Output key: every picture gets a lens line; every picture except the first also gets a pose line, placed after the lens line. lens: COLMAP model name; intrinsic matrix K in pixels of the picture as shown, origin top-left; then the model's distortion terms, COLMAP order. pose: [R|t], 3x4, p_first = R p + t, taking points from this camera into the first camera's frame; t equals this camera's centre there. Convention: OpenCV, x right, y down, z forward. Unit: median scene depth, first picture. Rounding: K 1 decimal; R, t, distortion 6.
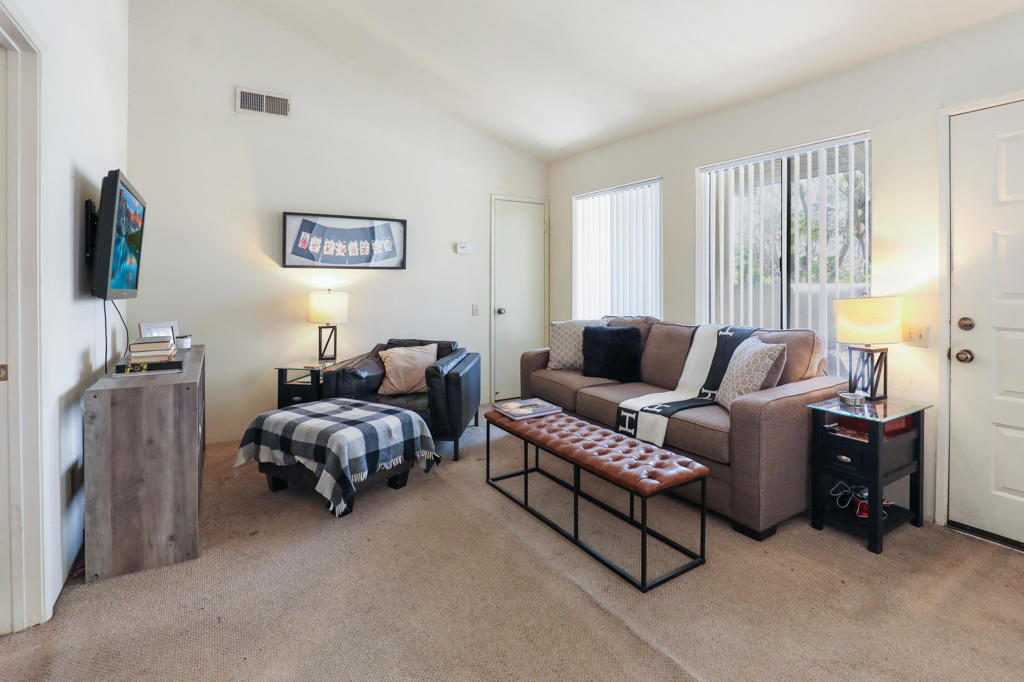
lens RADIAL K [[500.2, 0, 511.1], [0, 500.2, 284.4], [0, 0, 1]] dist [-0.027595, 0.001481]
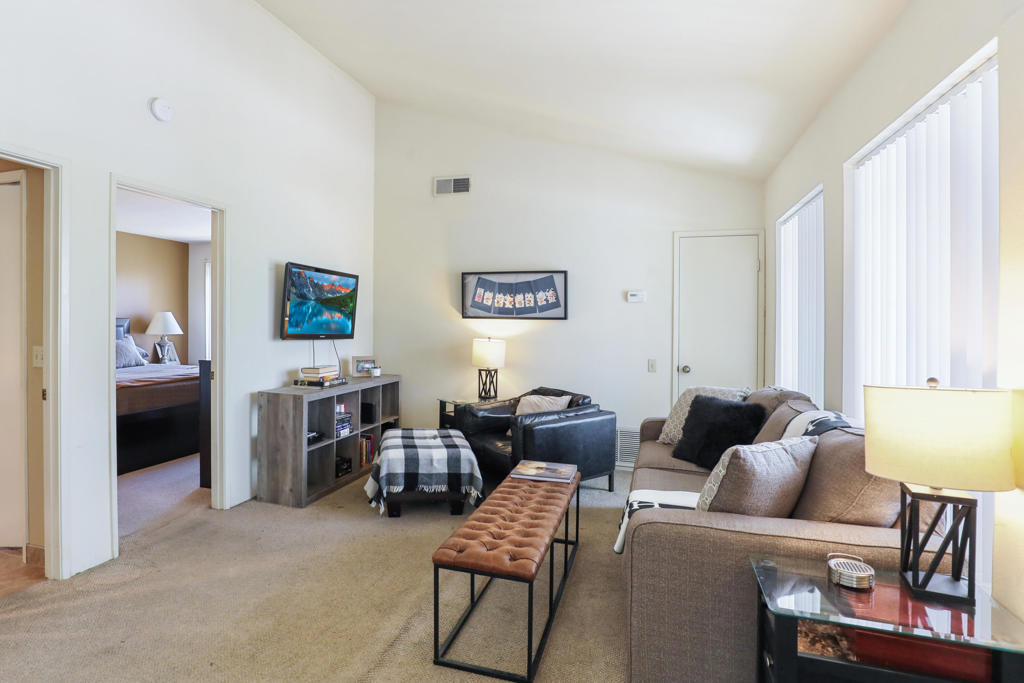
lens RADIAL K [[524.4, 0, 473.1], [0, 524.4, 328.3], [0, 0, 1]] dist [-0.019856, 0.000213]
pose [[0.632555, 0.020502, -0.774244, 0.567627], [-0.018266, 0.999766, 0.011551, -0.025040], [0.774300, 0.006835, 0.632782, 0.213281]]
